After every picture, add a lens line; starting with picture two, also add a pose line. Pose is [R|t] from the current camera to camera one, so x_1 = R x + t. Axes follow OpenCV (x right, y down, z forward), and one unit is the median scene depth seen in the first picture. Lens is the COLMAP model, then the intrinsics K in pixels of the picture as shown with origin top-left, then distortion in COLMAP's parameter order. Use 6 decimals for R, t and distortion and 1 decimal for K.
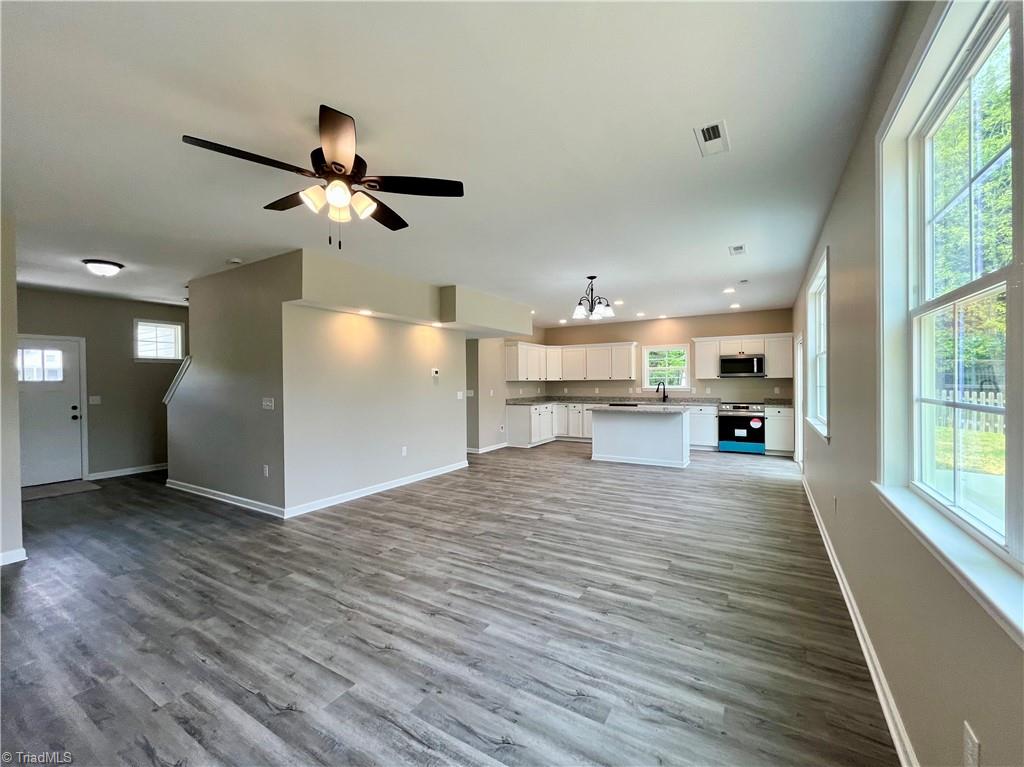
lens RADIAL K [[414.4, 0, 513.4], [0, 414.4, 385.7], [0, 0, 1]] dist [0.000342, 0.000698]
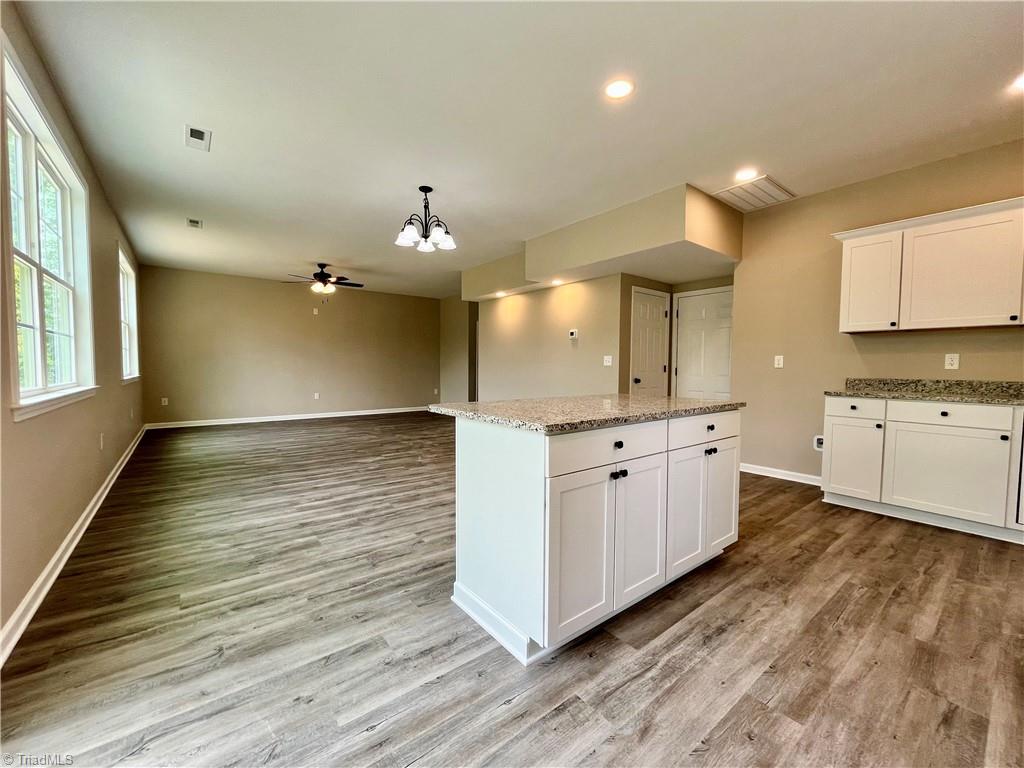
lens RADIAL K [[414.4, 0, 511.6], [0, 414.4, 384.5], [0, 0, 1]] dist [0.000342, 0.000698]
pose [[-0.351731, 0.051743, -0.934670, 1.262155], [-0.010913, 0.998177, 0.059365, 0.045285], [0.936037, 0.031081, -0.350525, 2.146707]]
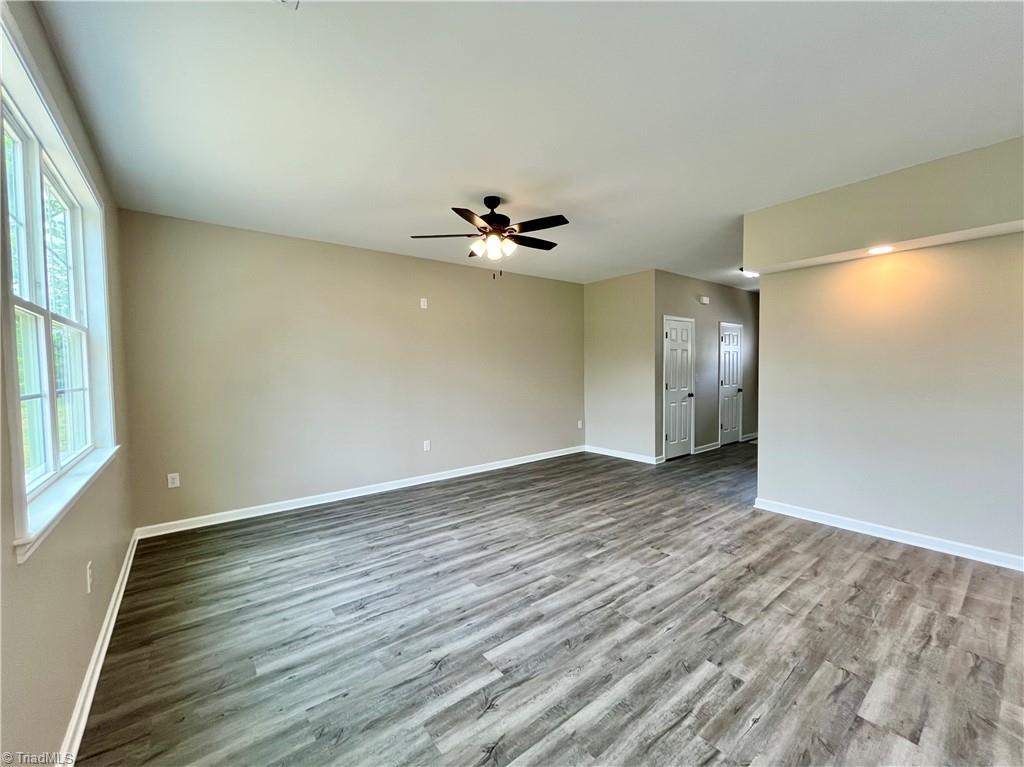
lens RADIAL K [[414.4, 0, 512.5], [0, 414.4, 384.0], [0, 0, 1]] dist [0.000342, 0.000698]
pose [[-0.349259, 0.050720, -0.935652, 0.650889], [0.008921, 0.998669, 0.050806, -0.014133], [0.936984, 0.009397, -0.349247, 1.040036]]
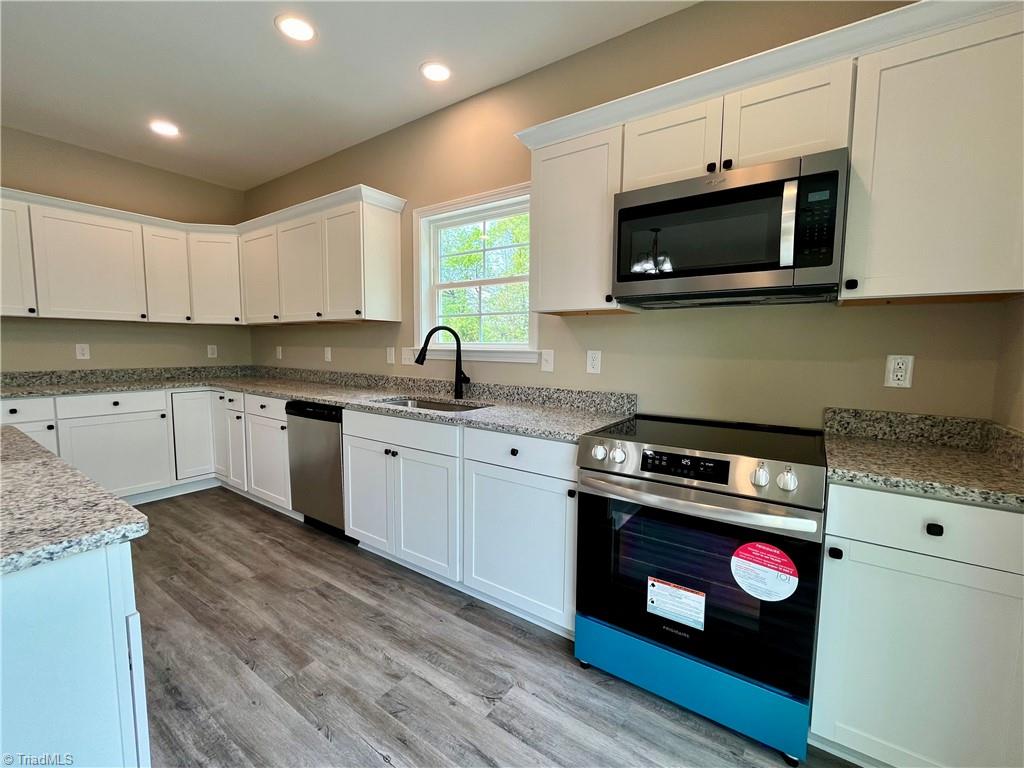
lens RADIAL K [[437.8, 0, 511.9], [0, 437.8, 383.8], [0, 0, 1]] dist [-0.000492, 0.000031]
pose [[0.997413, 0.024895, -0.067440, 1.084053], [-0.019299, 0.996413, 0.082394, 0.009838], [0.069249, -0.080879, 0.994315, 1.808982]]
